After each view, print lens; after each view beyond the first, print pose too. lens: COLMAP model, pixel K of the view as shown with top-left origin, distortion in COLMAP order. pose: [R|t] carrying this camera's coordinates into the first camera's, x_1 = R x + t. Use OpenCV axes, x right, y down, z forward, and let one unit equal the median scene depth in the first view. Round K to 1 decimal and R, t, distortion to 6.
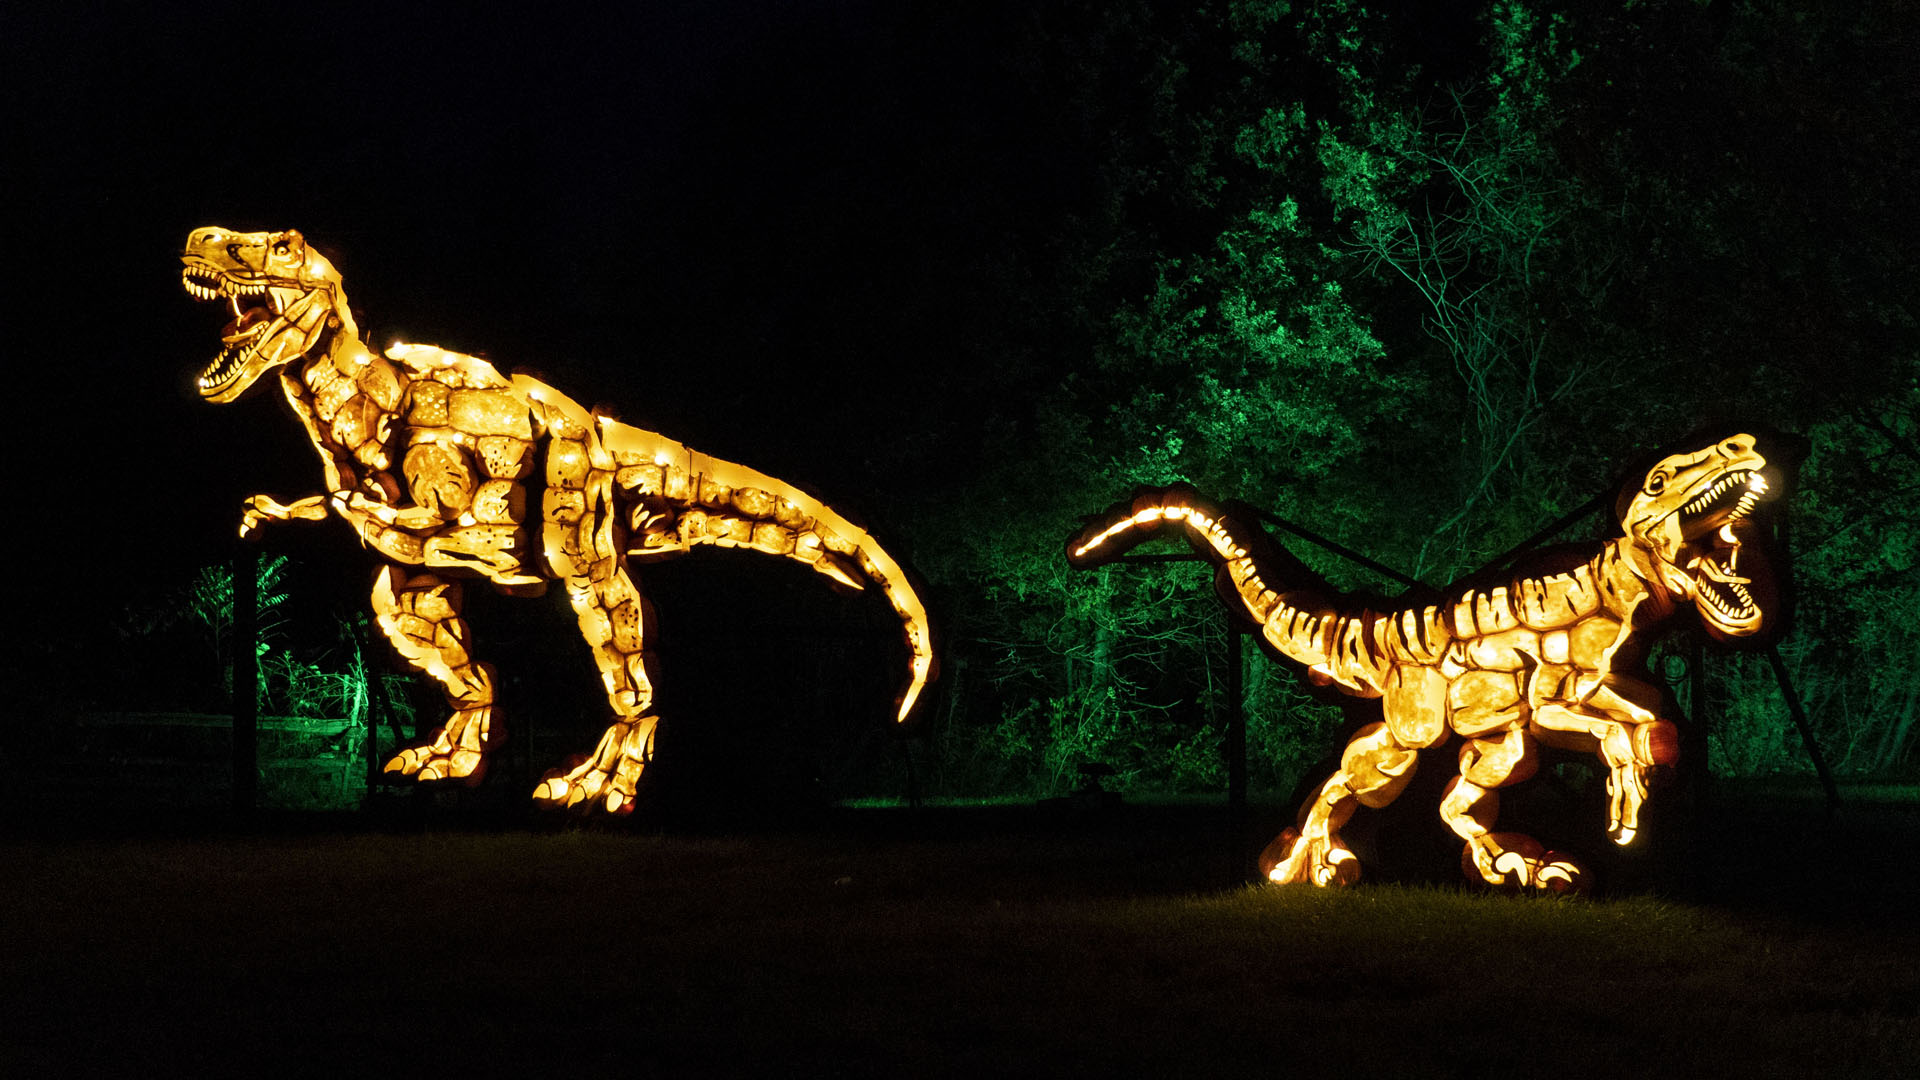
lens RADIAL K [[2234.1, 0, 959.8], [0, 2234.1, 540.5], [0, 0, 1]] dist [-0.026040, 0.000000]
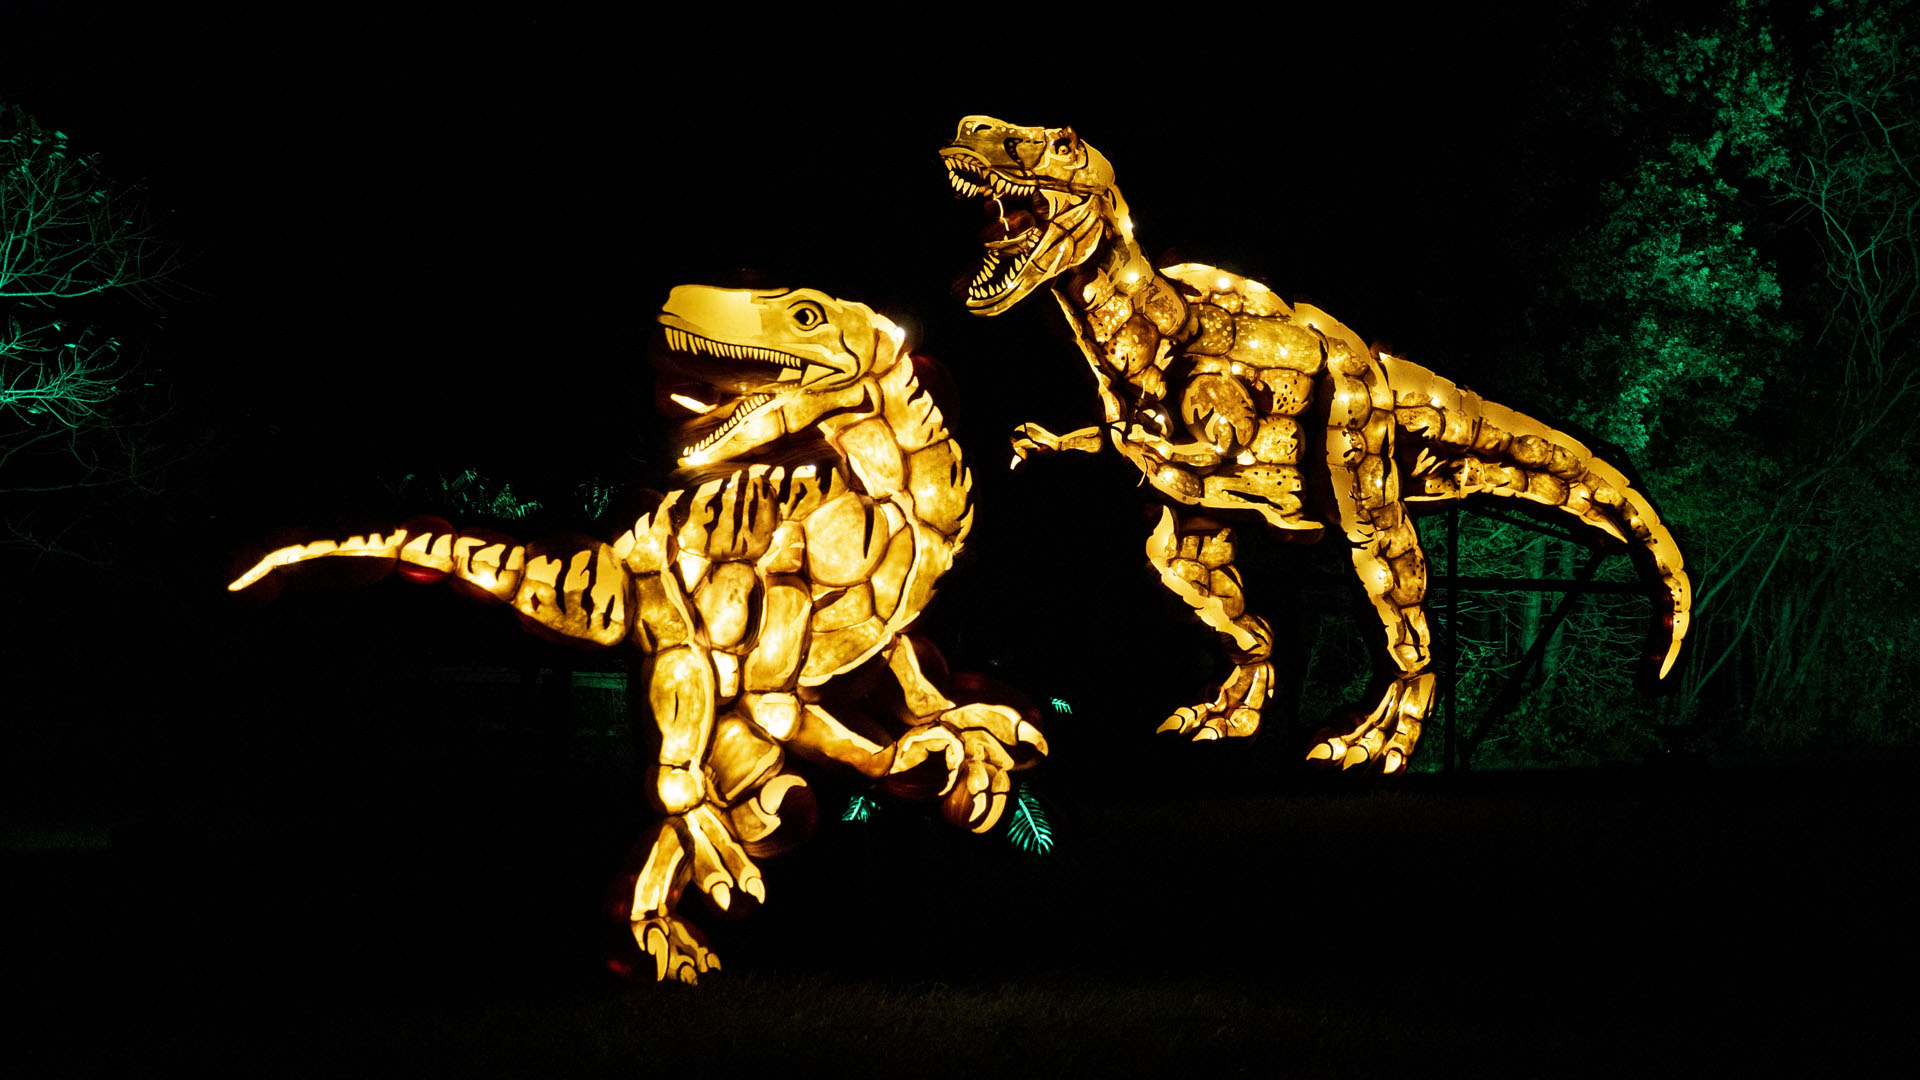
lens RADIAL K [[3372.8, 0, 960.3], [0, 3372.8, 541.3], [0, 0, 1]] dist [0.063628, 0.000000]
pose [[0.907857, 0.021169, 0.418745, -0.914694], [-0.033827, 0.999167, 0.022826, -0.002909], [-0.417913, -0.034888, 0.907817, -0.217126]]
